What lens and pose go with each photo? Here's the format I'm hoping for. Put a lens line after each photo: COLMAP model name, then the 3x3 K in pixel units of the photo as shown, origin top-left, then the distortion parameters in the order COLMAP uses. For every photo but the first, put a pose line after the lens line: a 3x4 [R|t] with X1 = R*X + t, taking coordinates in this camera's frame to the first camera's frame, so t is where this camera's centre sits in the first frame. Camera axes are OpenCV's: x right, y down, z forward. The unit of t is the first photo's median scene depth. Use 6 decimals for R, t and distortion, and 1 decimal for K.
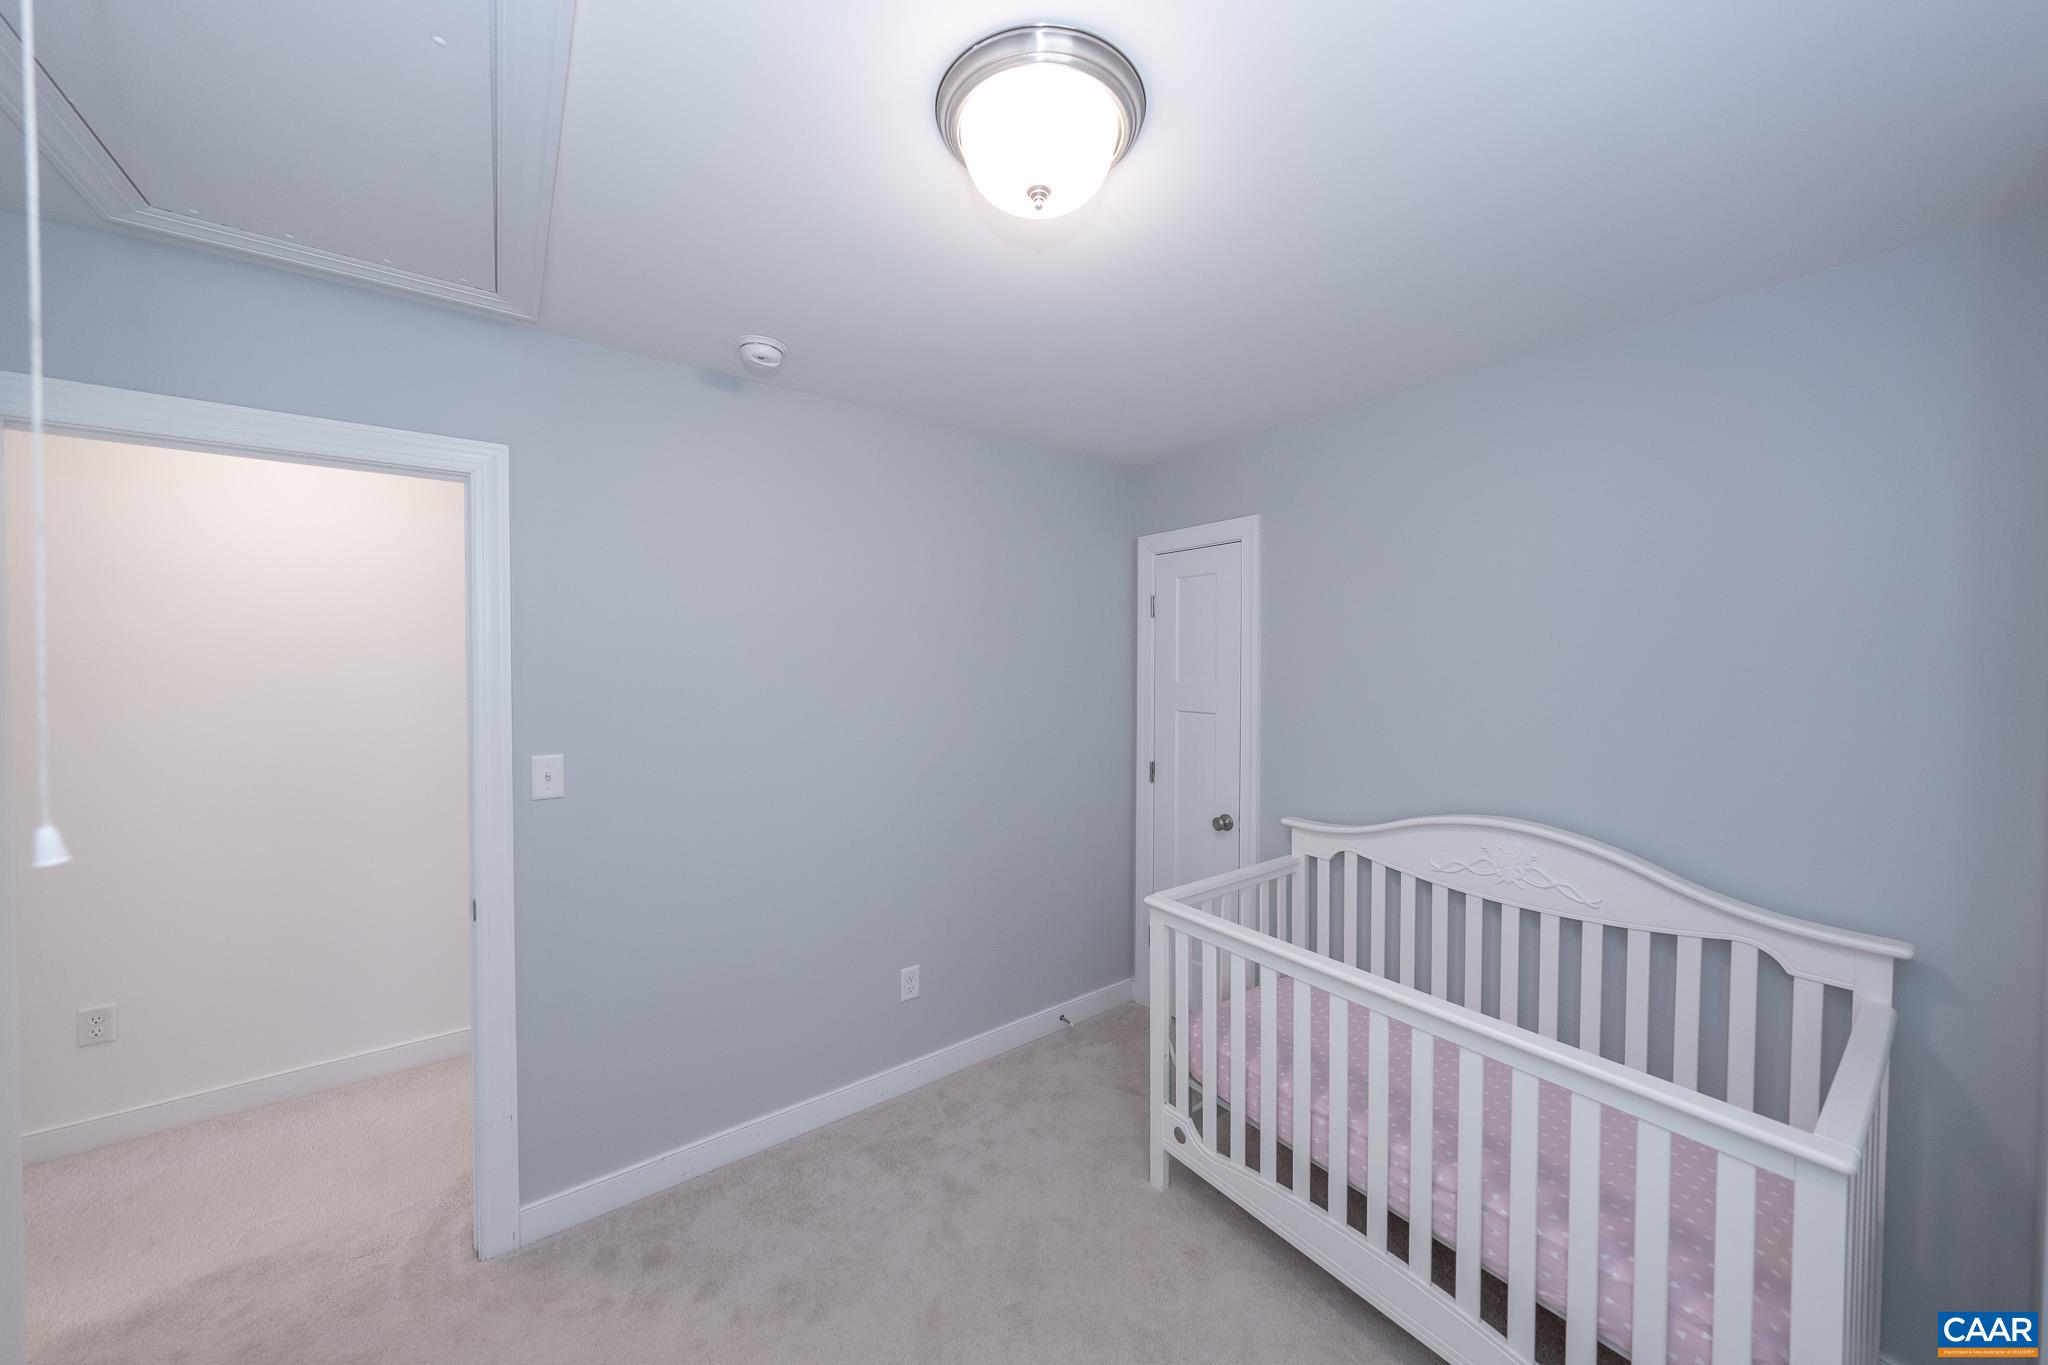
lens RADIAL K [[677.1, 0, 1004.4], [0, 677.1, 678.6], [0, 0, 1]] dist [-0.006871, 0.000016]
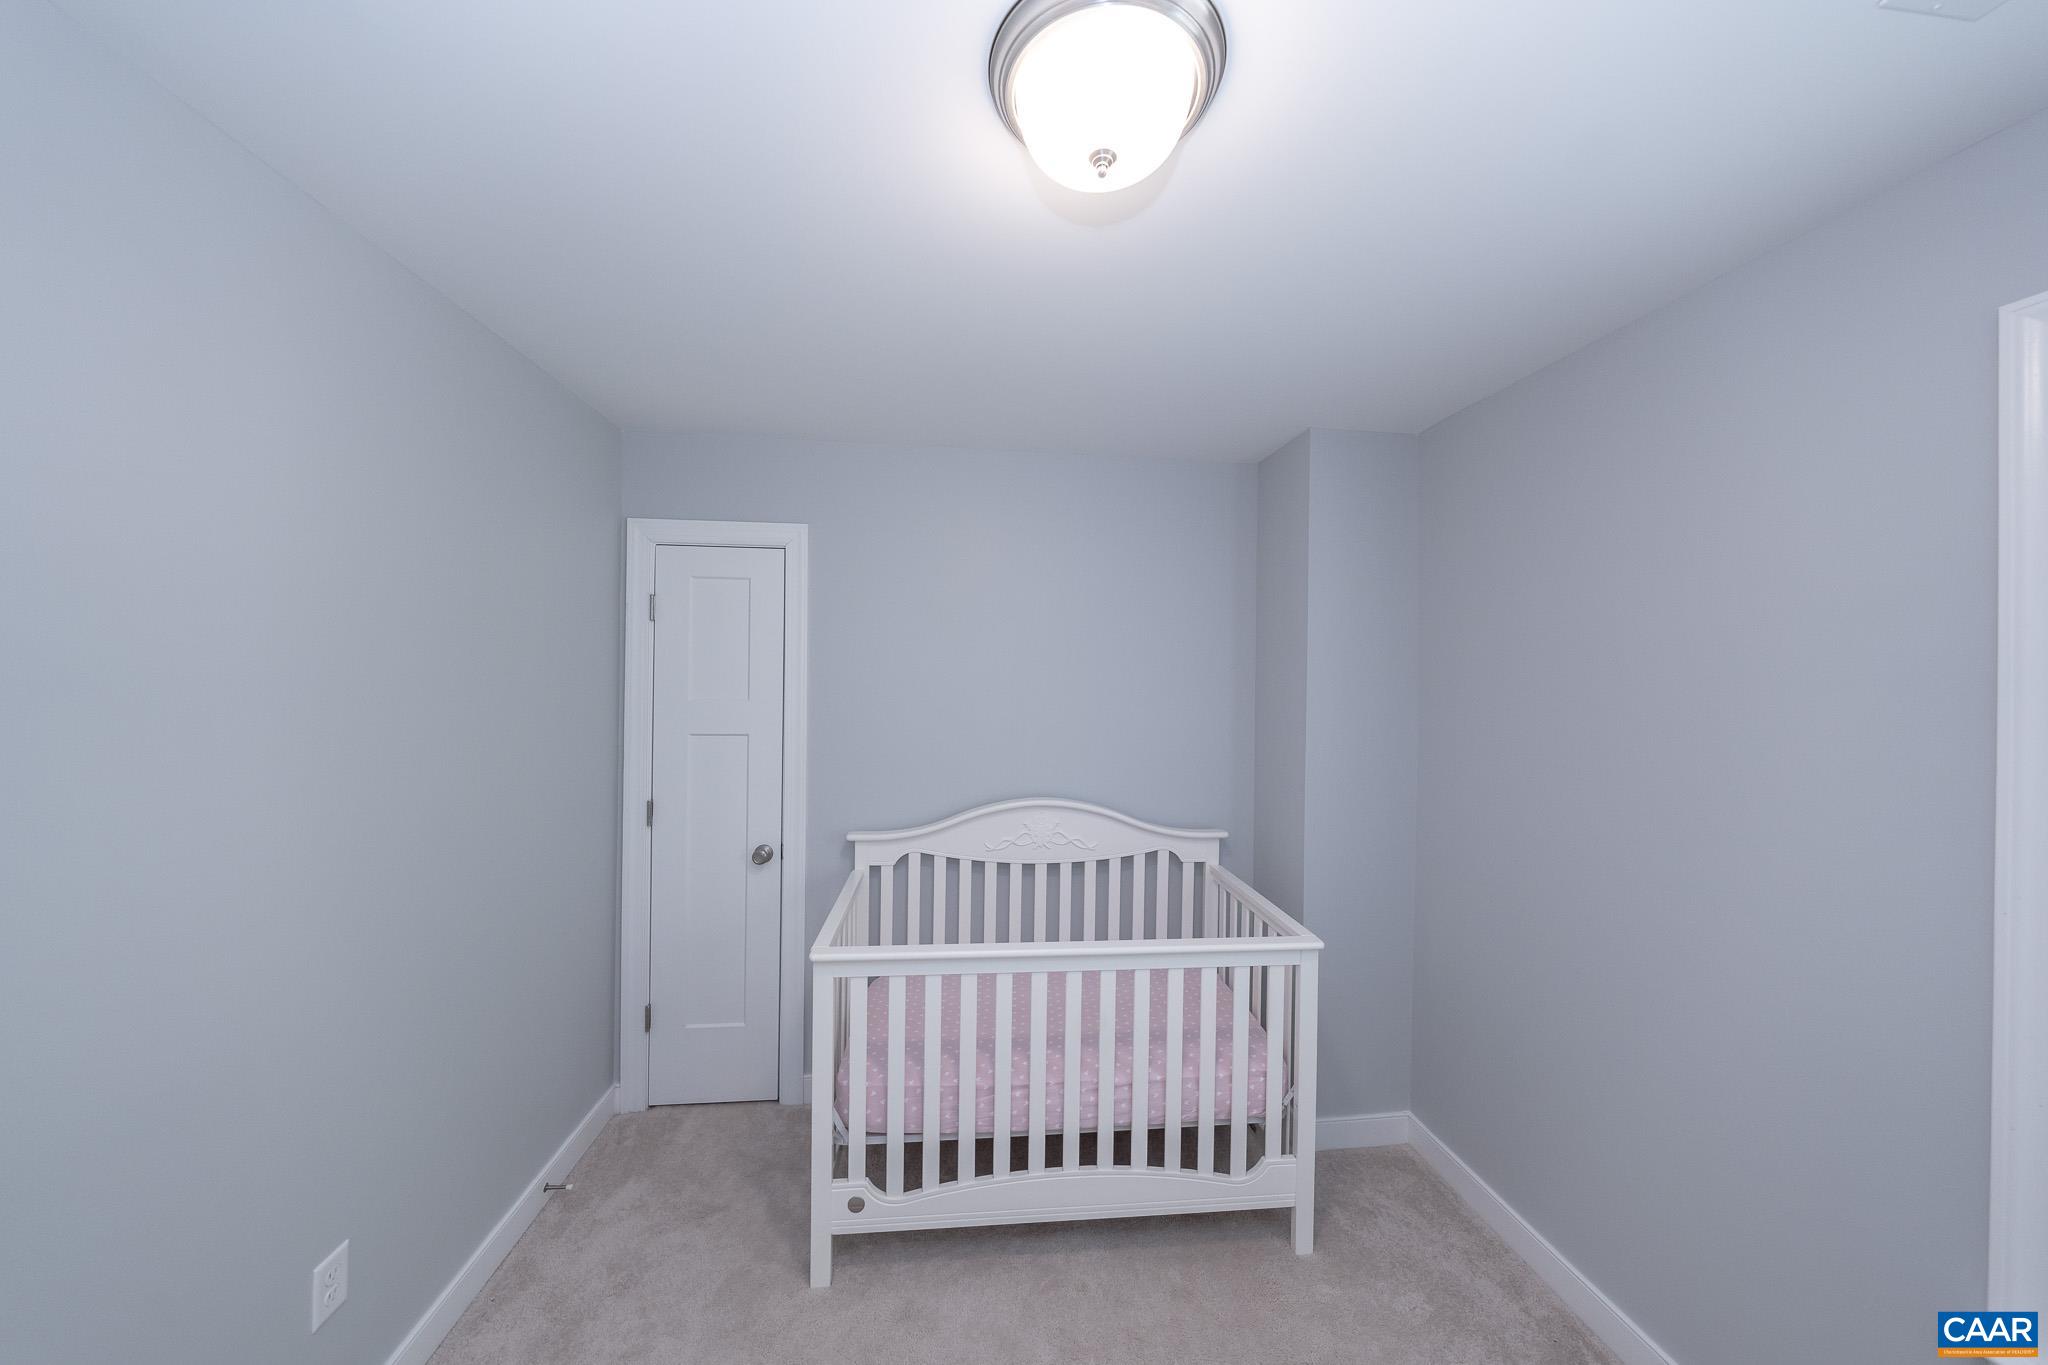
lens RADIAL K [[677.1, 0, 1011.2], [0, 677.1, 678.9], [0, 0, 1]] dist [-0.006871, 0.000016]
pose [[0.513871, -0.000289, 0.857867, -0.372833], [0.012951, 0.999889, -0.007421, -0.014977], [-0.857770, 0.014924, 0.513818, 0.319964]]
